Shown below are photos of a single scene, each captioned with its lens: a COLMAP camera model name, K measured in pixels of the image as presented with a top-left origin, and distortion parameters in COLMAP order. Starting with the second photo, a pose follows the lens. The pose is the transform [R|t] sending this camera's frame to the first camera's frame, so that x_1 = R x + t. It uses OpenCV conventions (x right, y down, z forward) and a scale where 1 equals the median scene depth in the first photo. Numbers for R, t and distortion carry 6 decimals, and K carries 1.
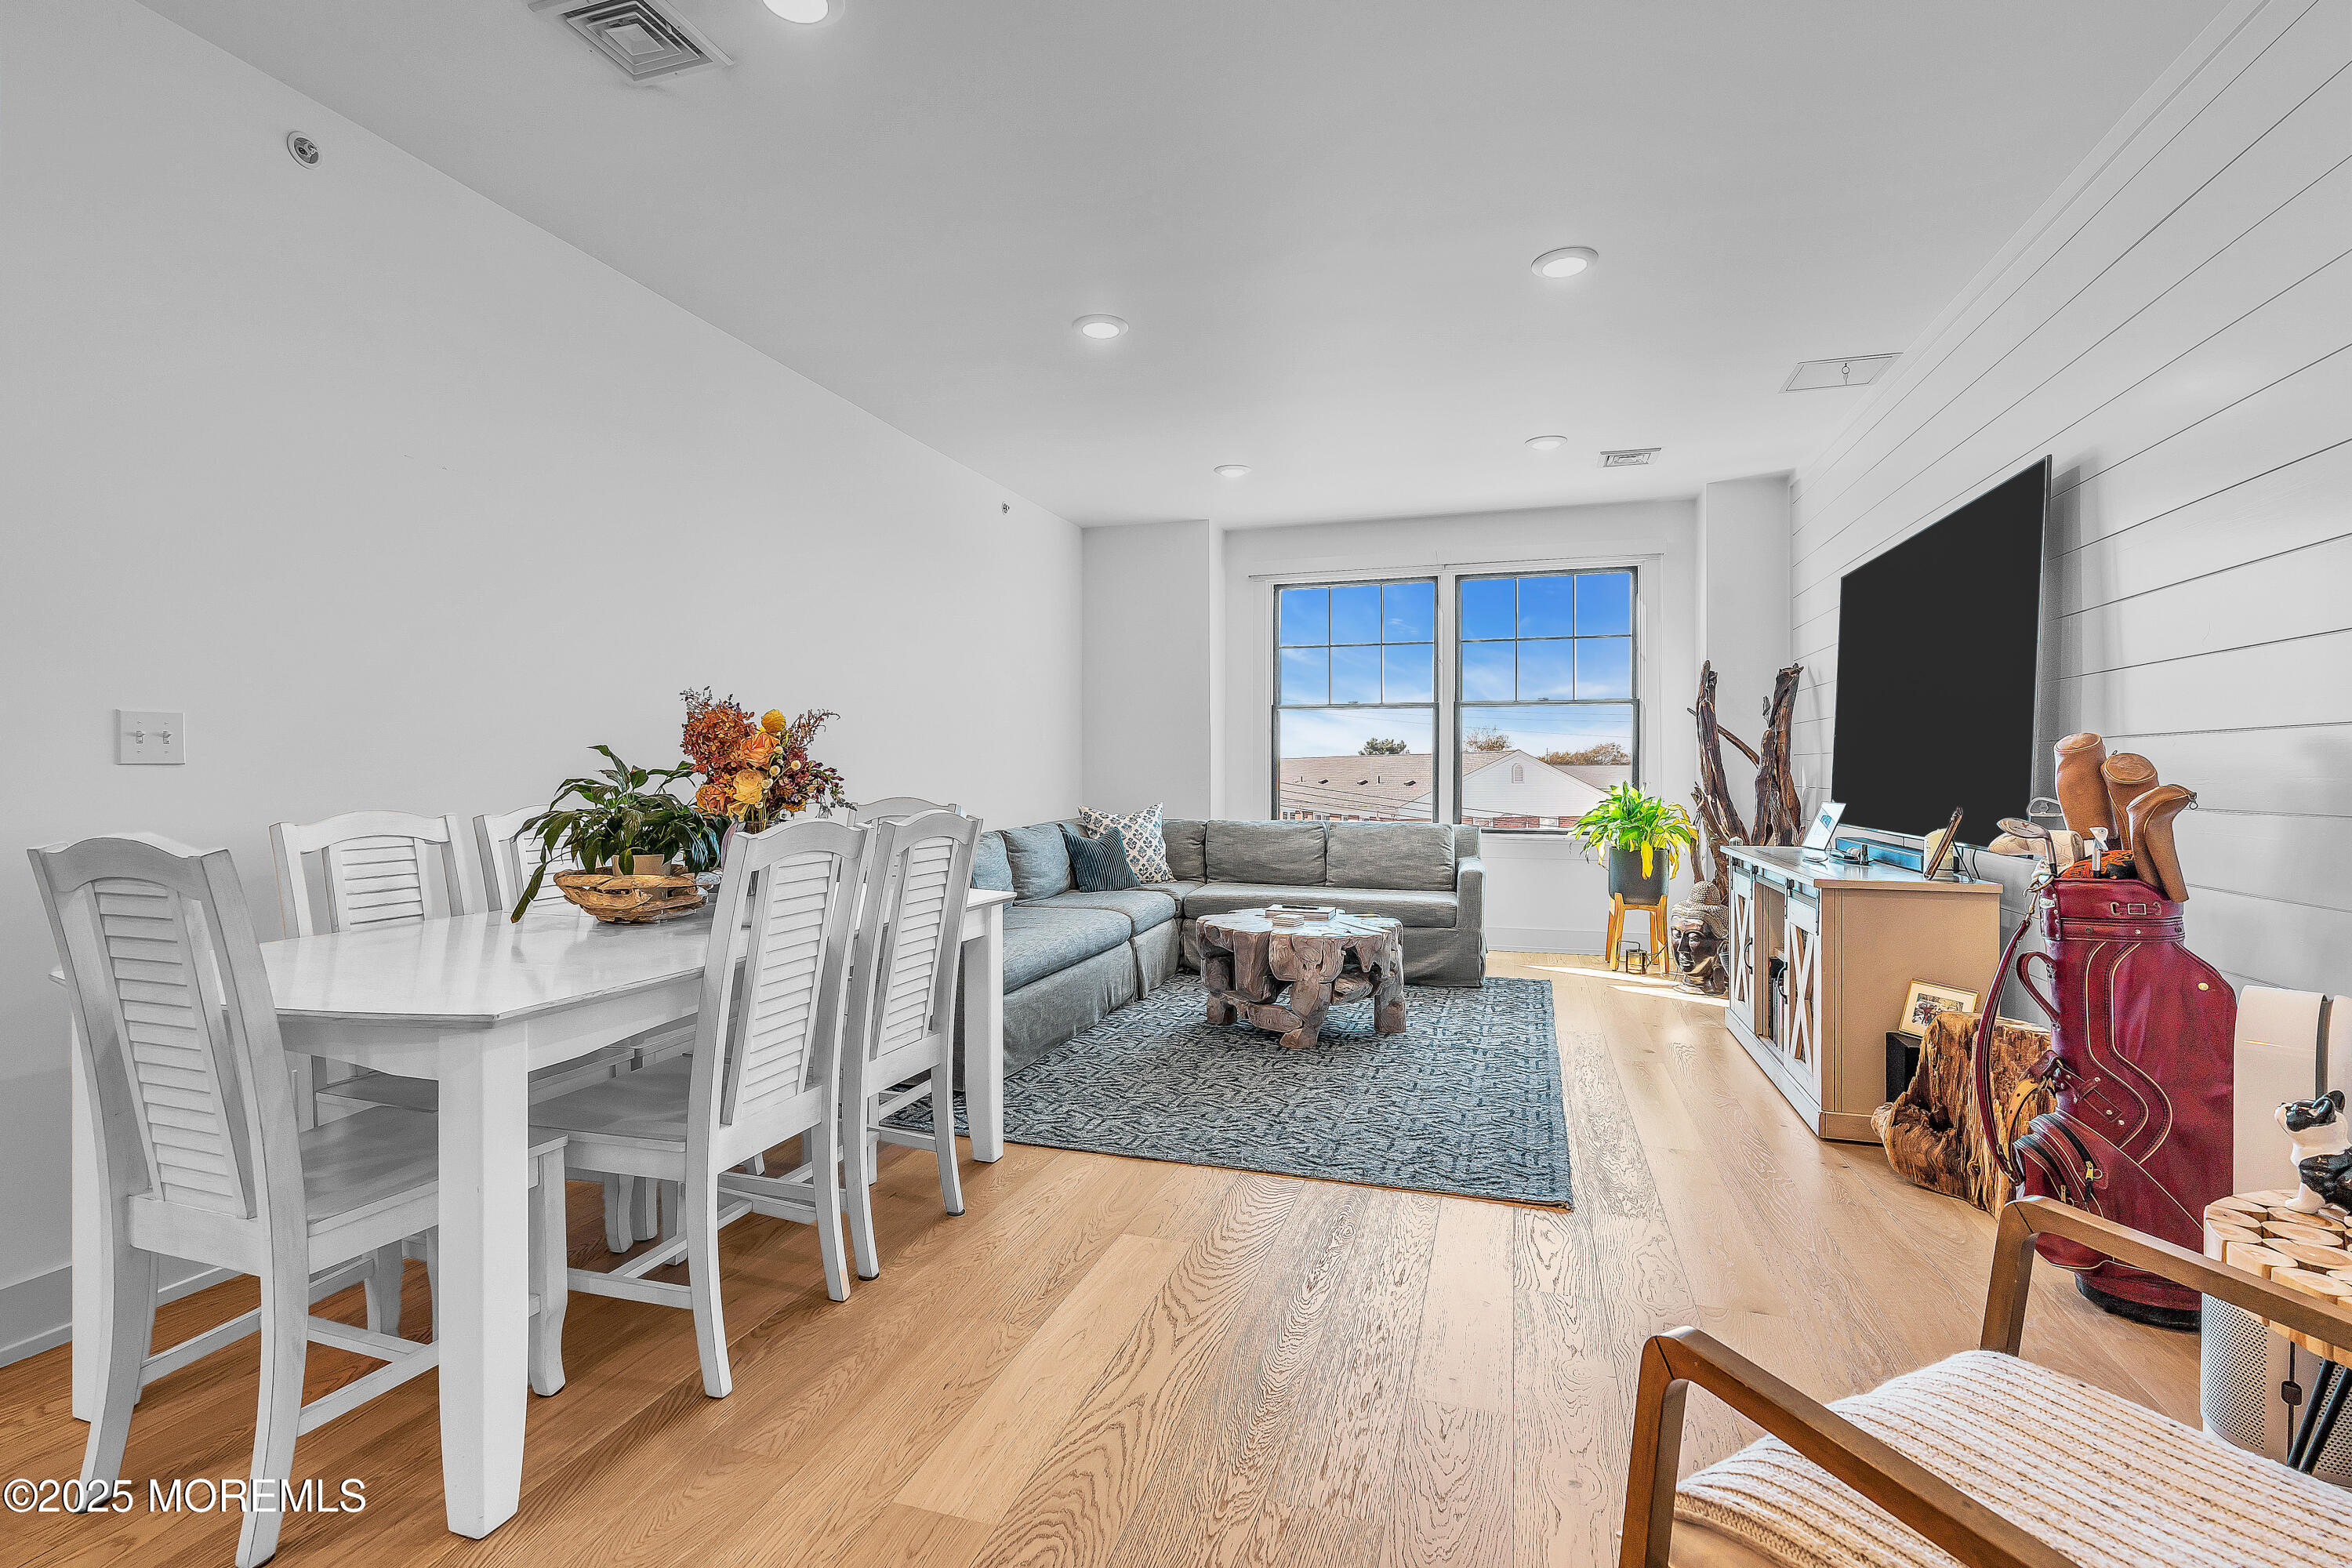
lens RADIAL K [[1063.7, 0, 1186.2], [0, 1063.7, 773.1], [0, 0, 1]] dist [-0.008883, 0.004107]
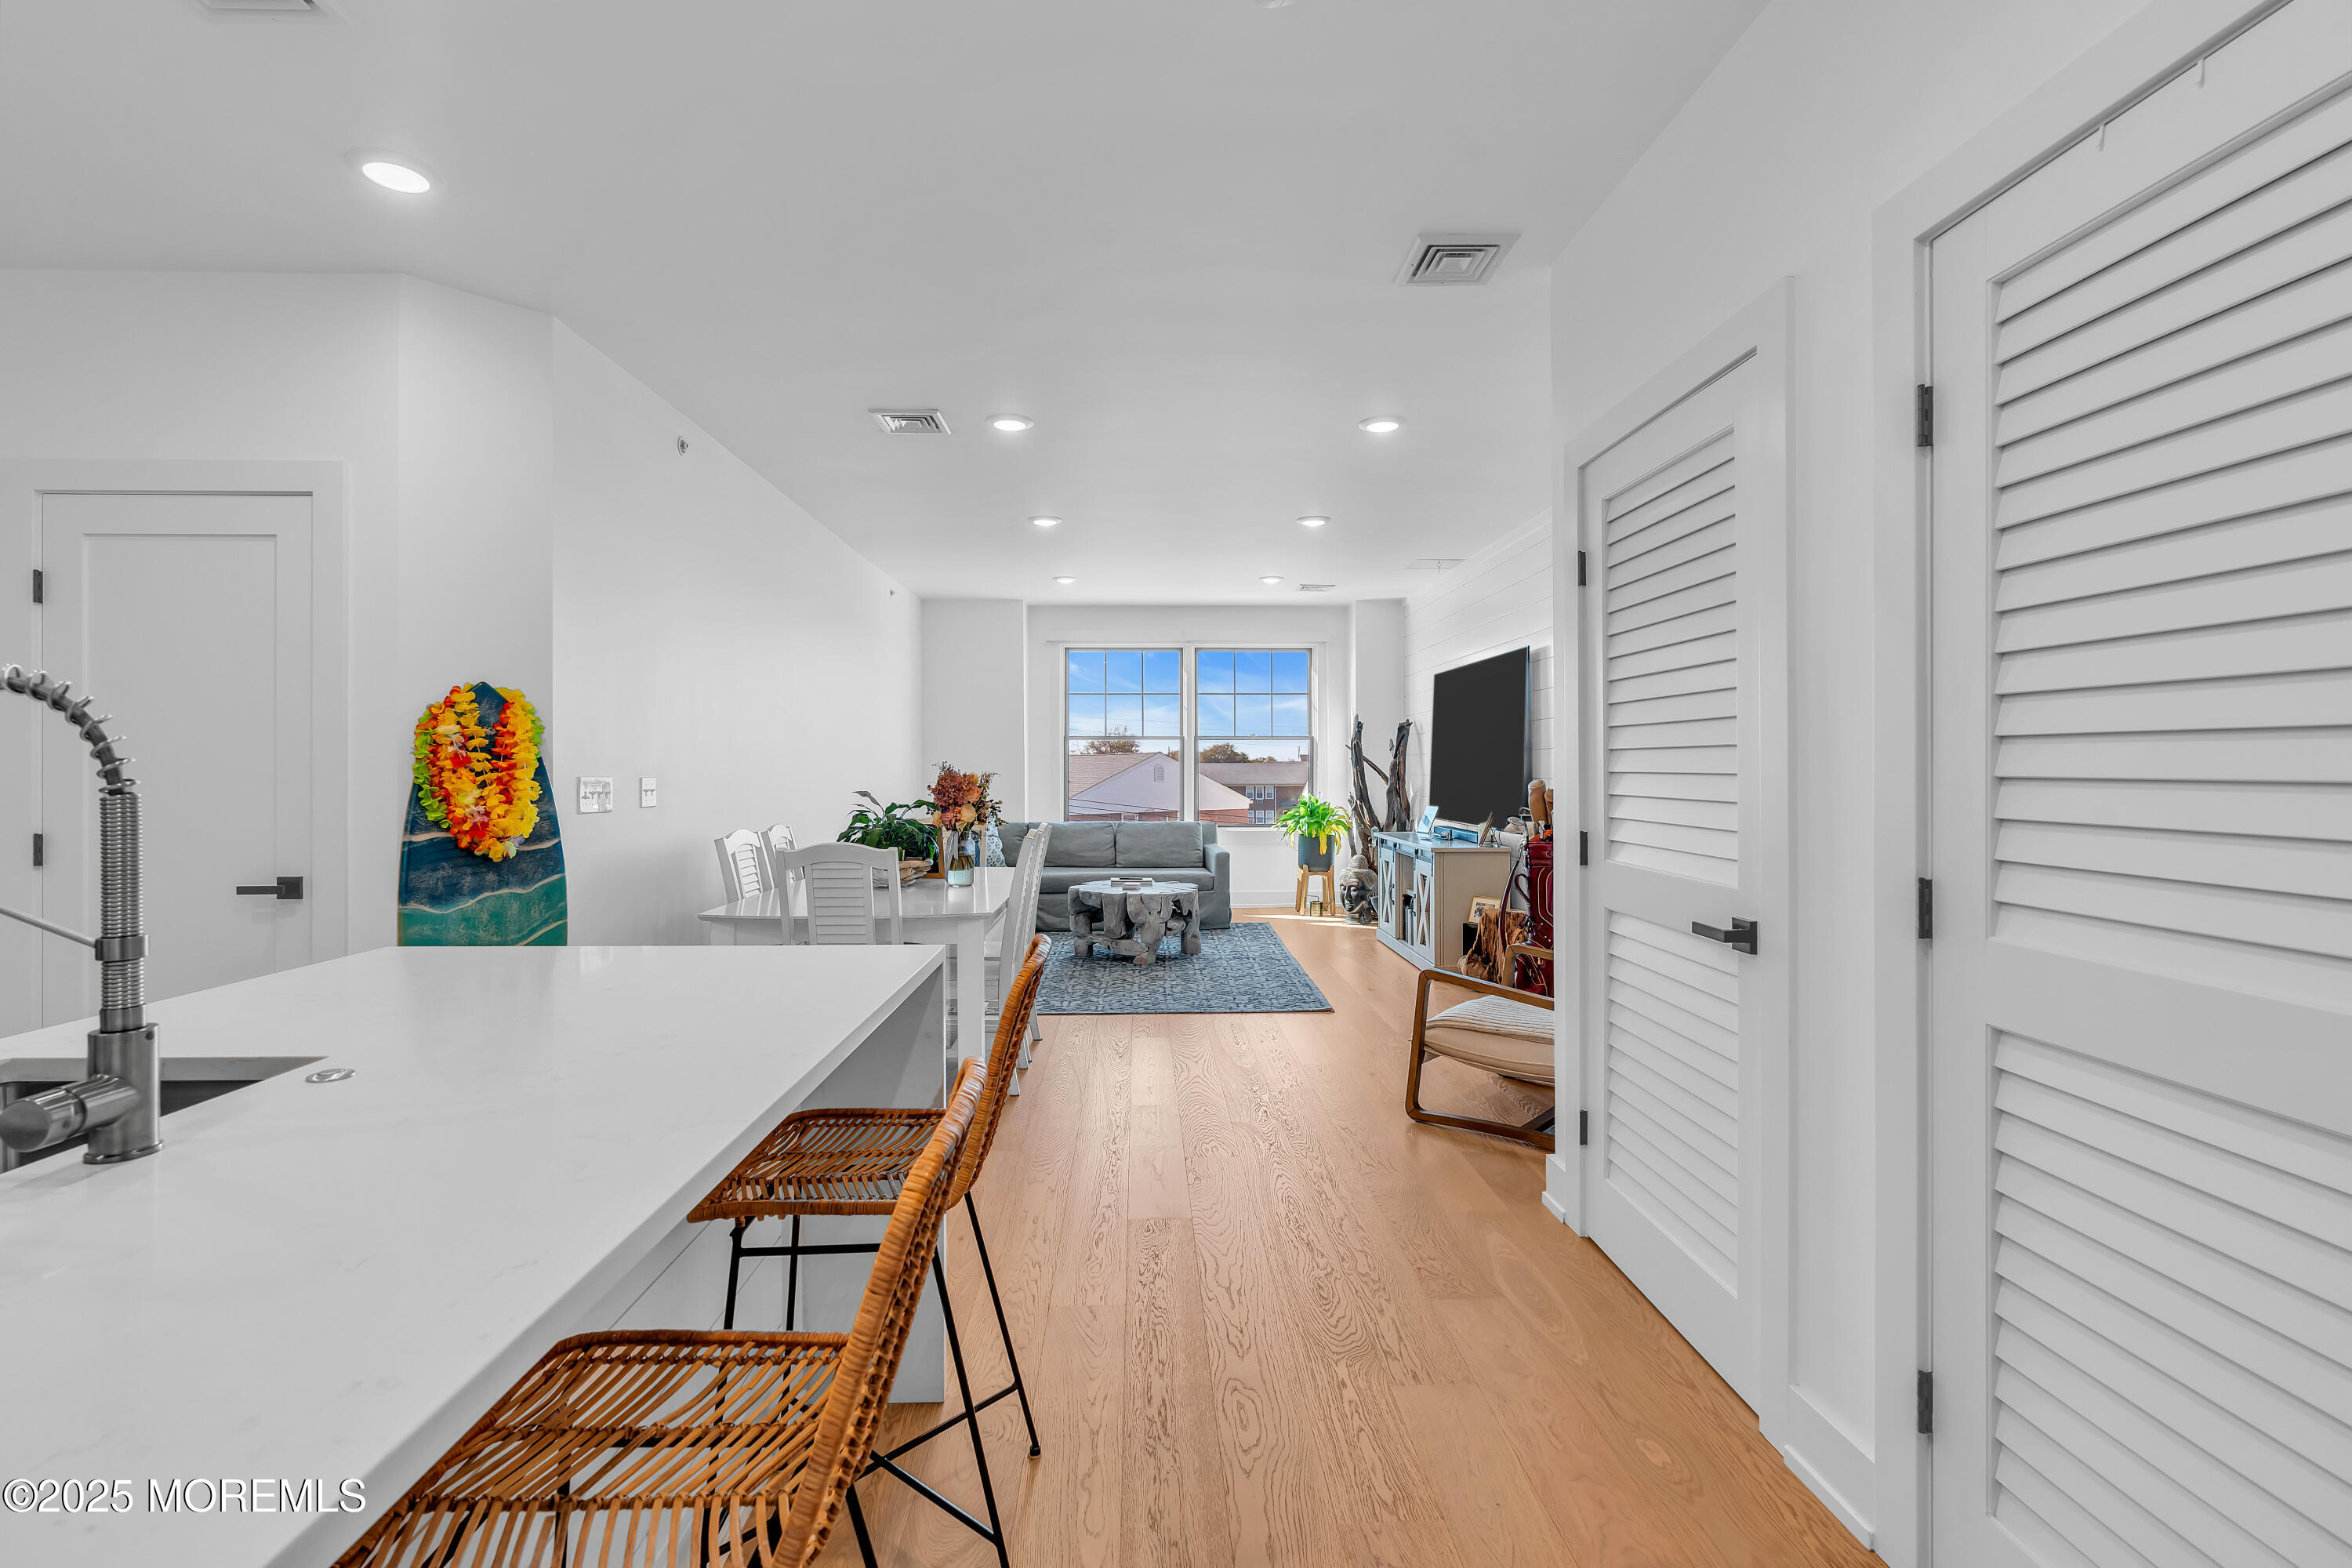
lens RADIAL K [[1063.7, 0, 1174.6], [0, 1063.7, 760.0], [0, 0, 1]] dist [-0.008883, 0.004107]
pose [[0.944179, -0.000751, 0.329433, -0.372522], [0.003494, 0.999964, -0.007735, -0.036752], [-0.329416, 0.008454, 0.944147, -0.520128]]
